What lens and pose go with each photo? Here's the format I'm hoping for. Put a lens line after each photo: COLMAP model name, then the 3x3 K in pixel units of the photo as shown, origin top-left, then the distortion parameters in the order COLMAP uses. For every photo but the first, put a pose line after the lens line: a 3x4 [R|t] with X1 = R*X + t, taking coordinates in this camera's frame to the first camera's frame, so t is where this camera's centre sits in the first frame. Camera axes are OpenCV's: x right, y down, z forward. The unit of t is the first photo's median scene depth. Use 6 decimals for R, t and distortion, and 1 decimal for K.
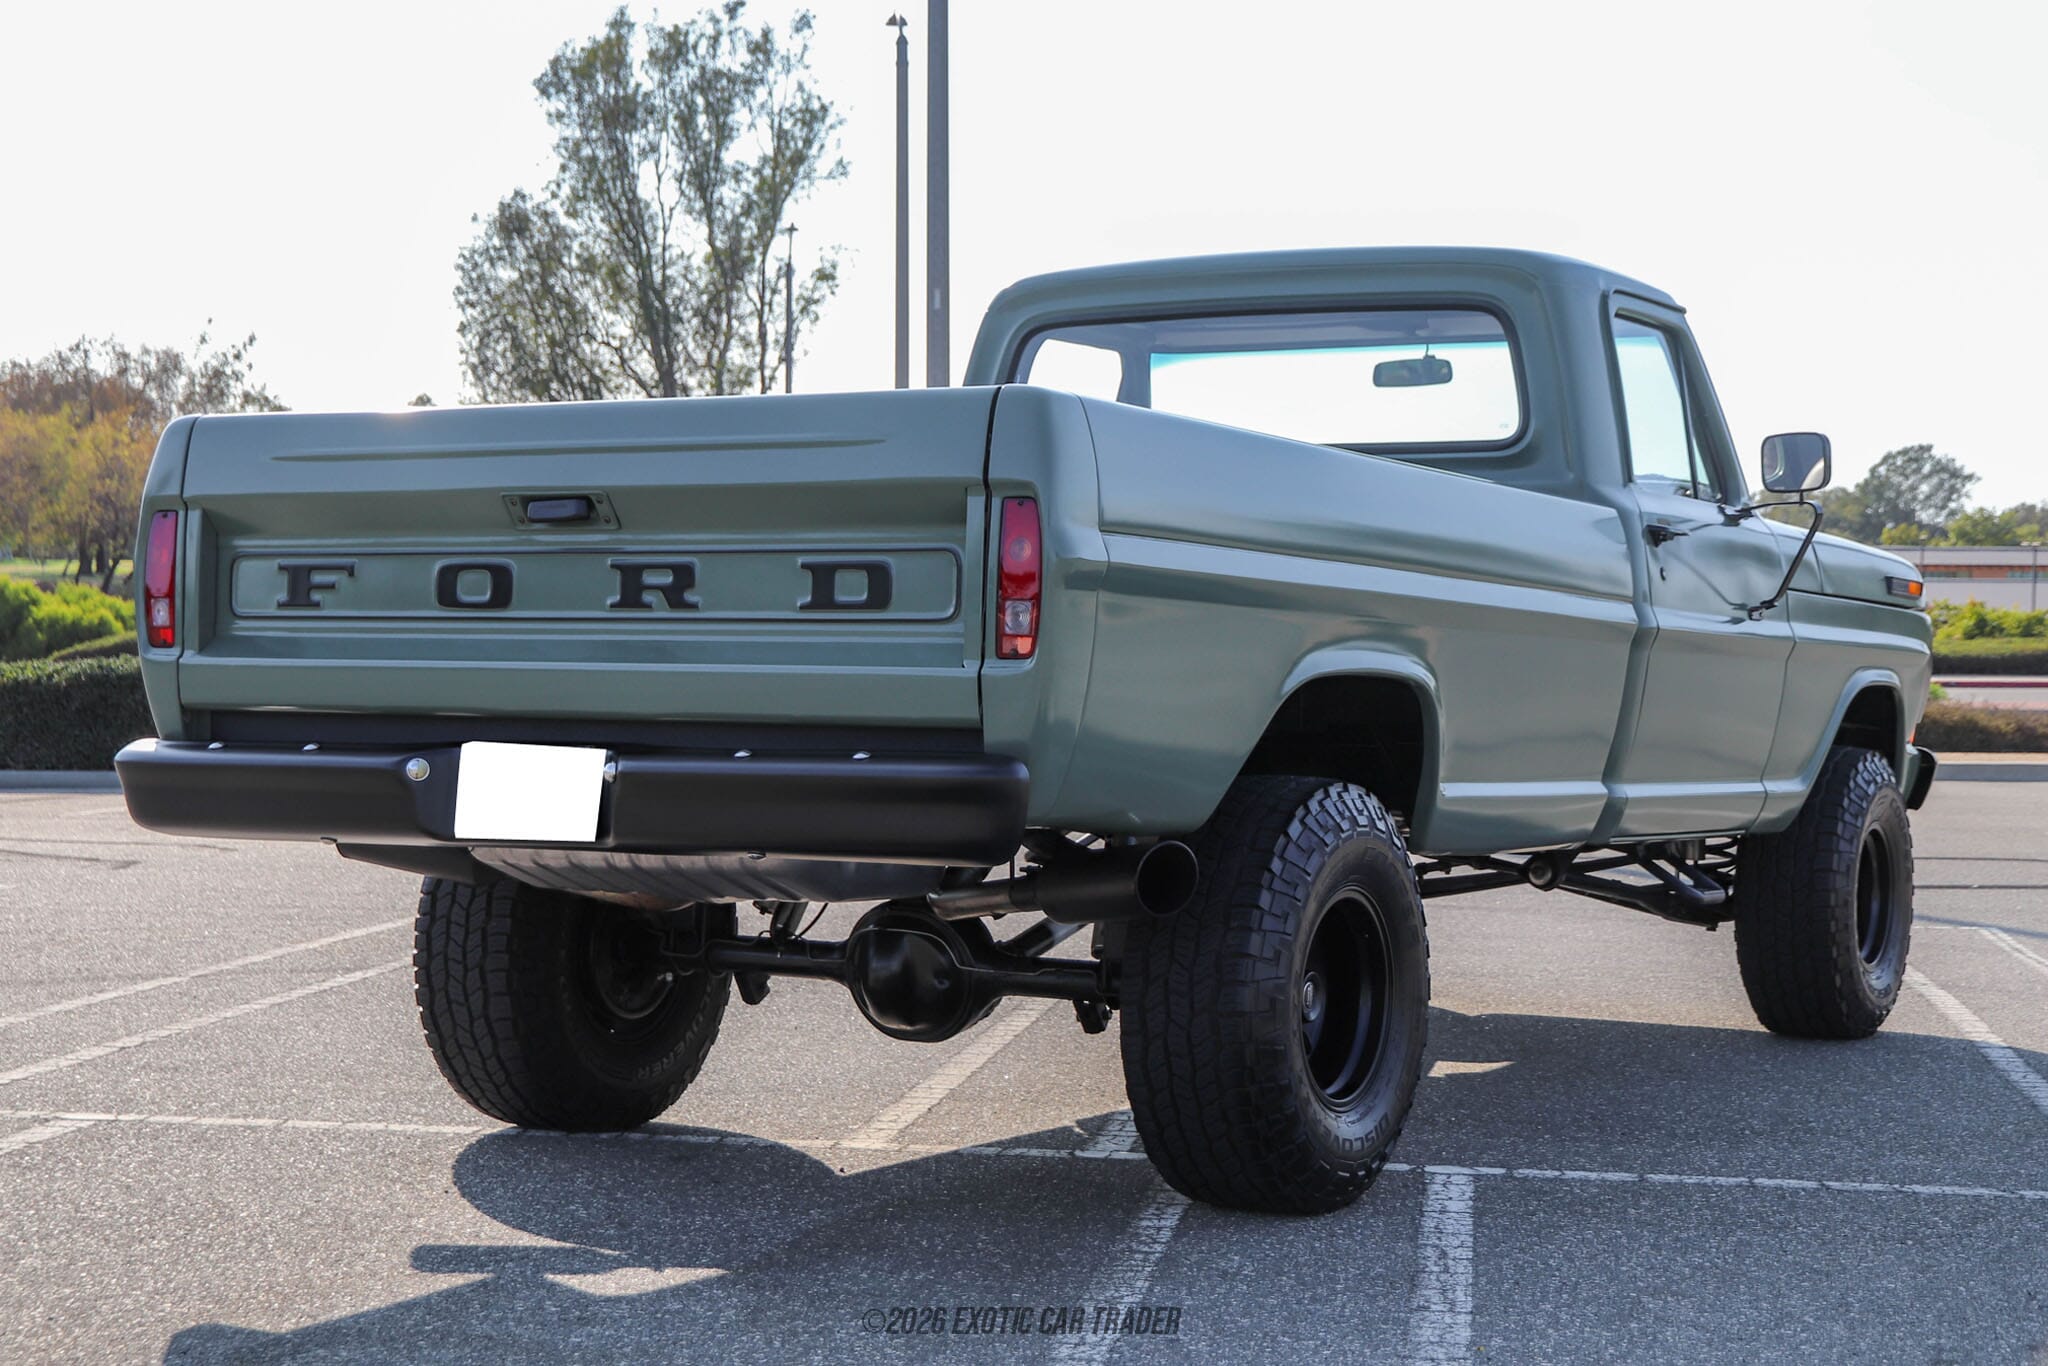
lens RADIAL K [[3199.7, 0, 1012.2], [0, 3199.7, 723.3], [0, 0, 1]] dist [0.012853, 0.122617]
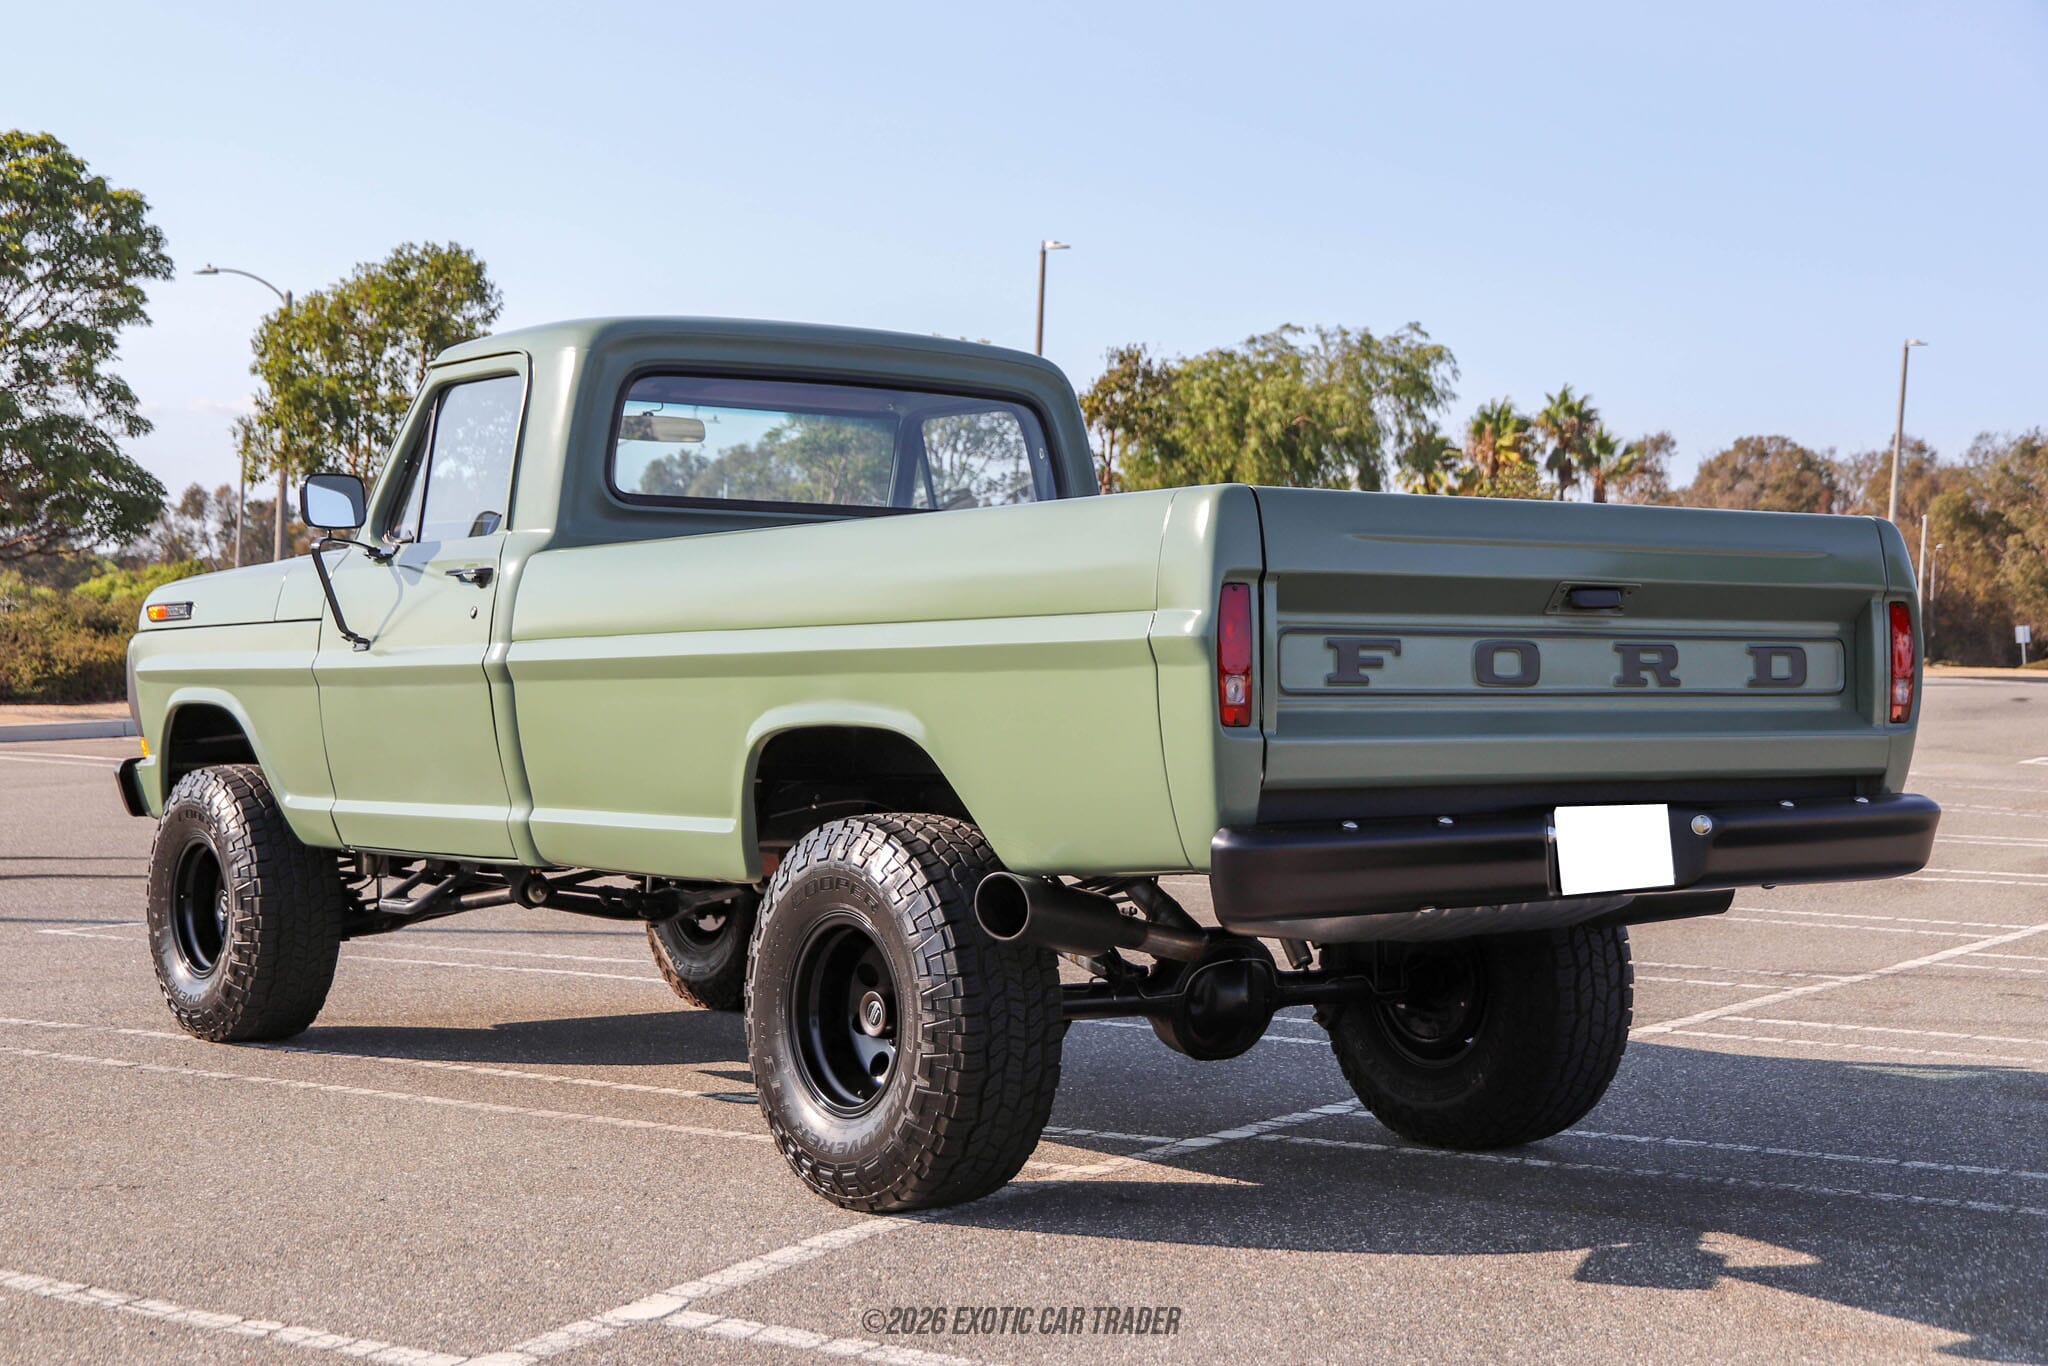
lens RADIAL K [[3199.7, 0, 1012.2], [0, 3199.7, 723.3], [0, 0, 1]] dist [0.012853, 0.122617]
pose [[0.401739, -0.026628, 0.915367, -1.210356], [0.017130, 0.999621, 0.021561, -0.047884], [-0.915594, 0.007018, 0.402043, 0.701808]]
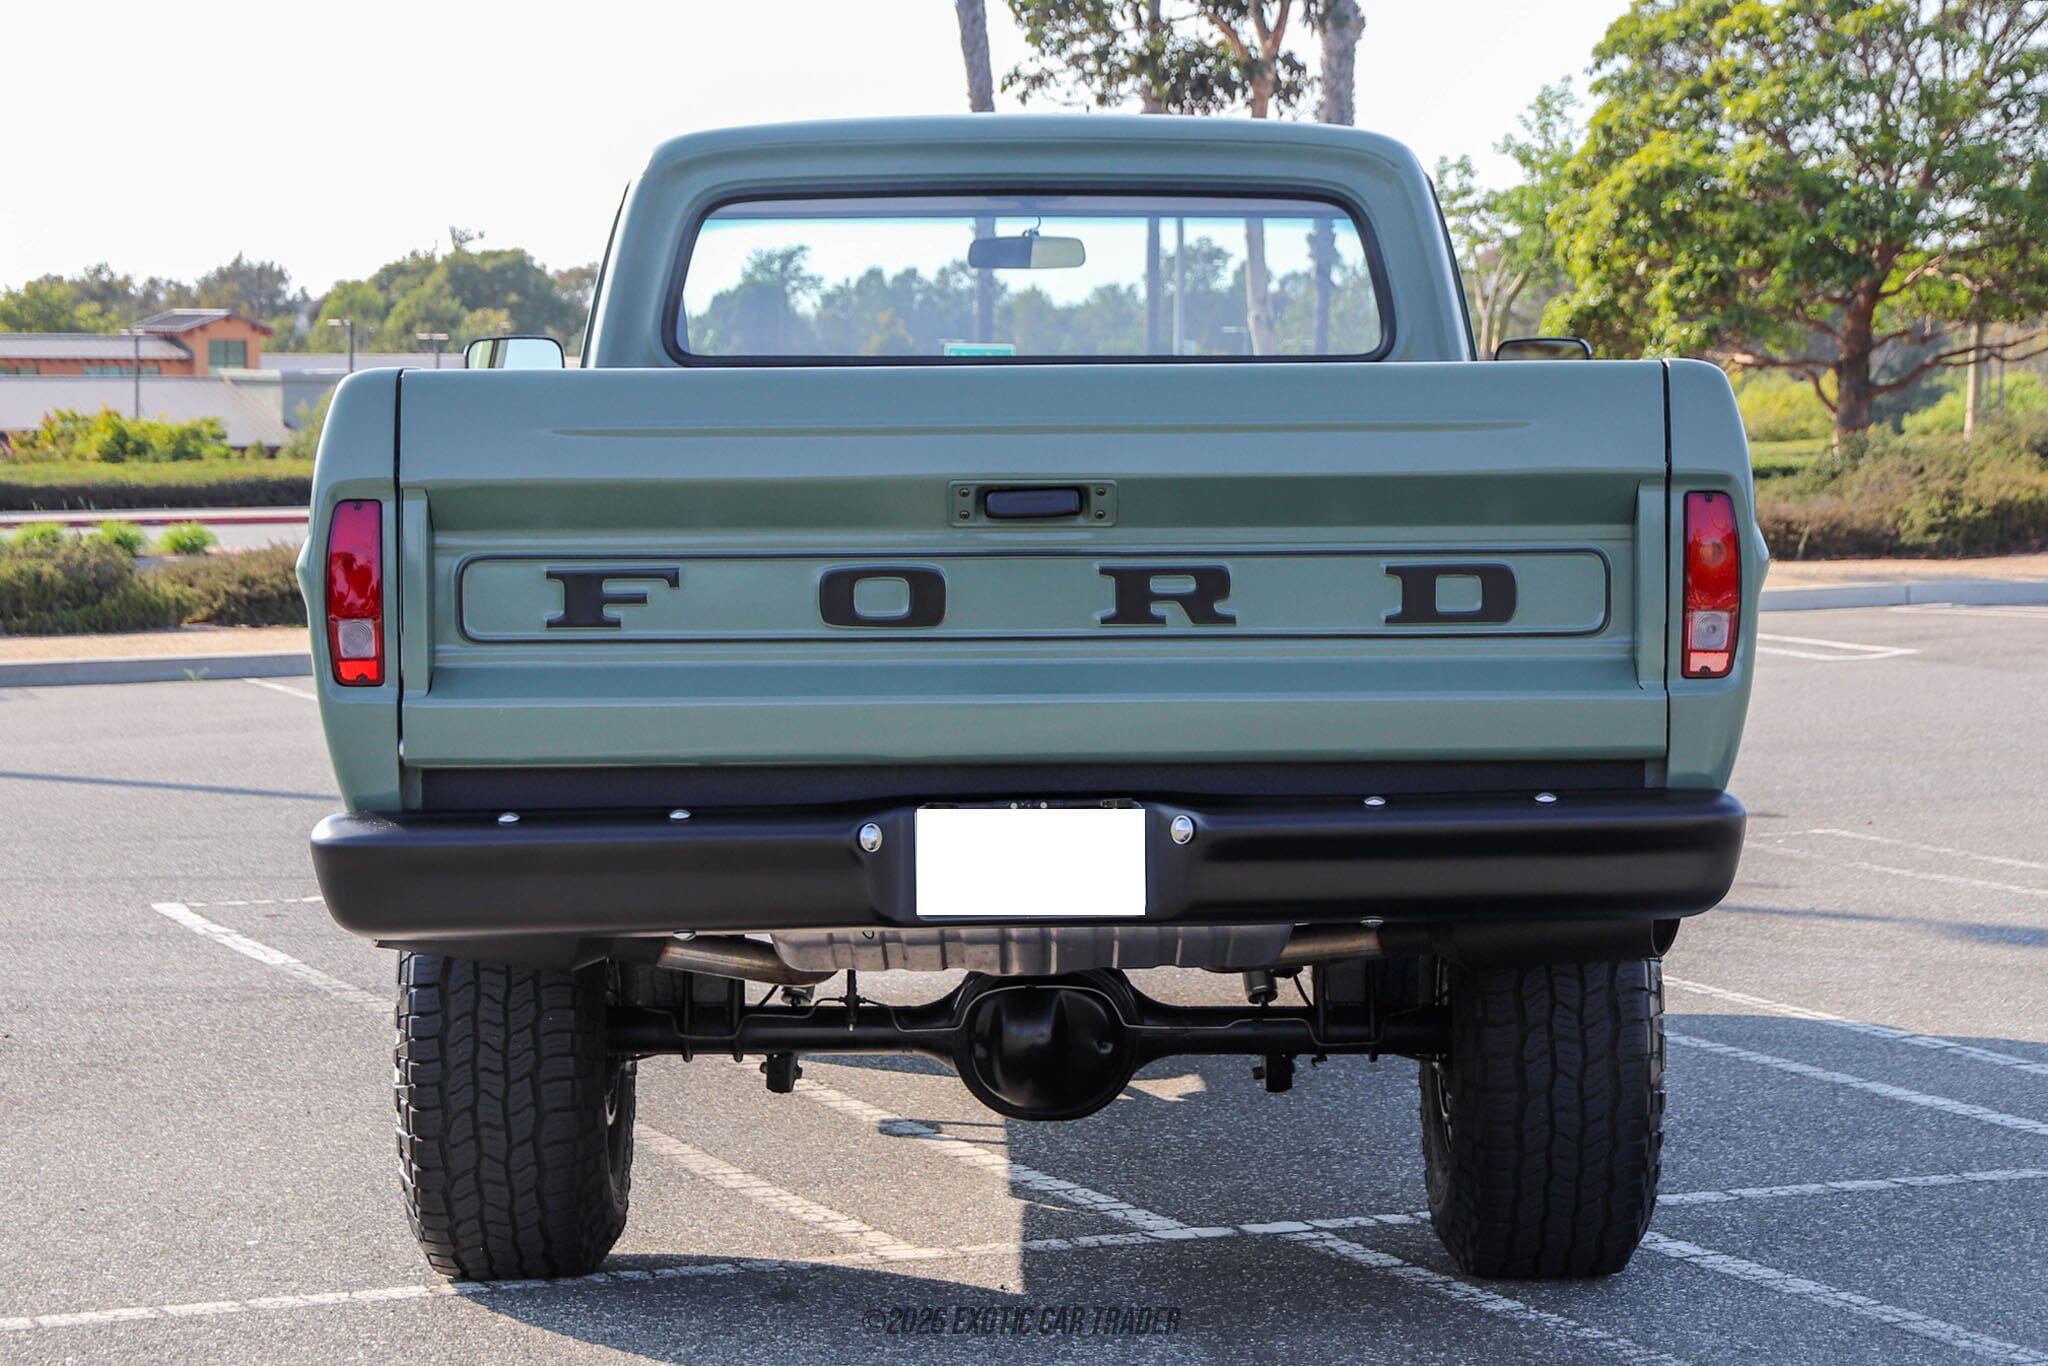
lens RADIAL K [[4365.7, 0, 1024.0], [0, 4365.7, 683.0], [0, 0, 1]] dist [-0.013388, -0.164321]
pose [[0.861308, -0.041192, 0.506410, -0.667957], [0.027594, 0.999030, 0.034331, -0.056458], [-0.507333, -0.015596, 0.861609, 0.058272]]
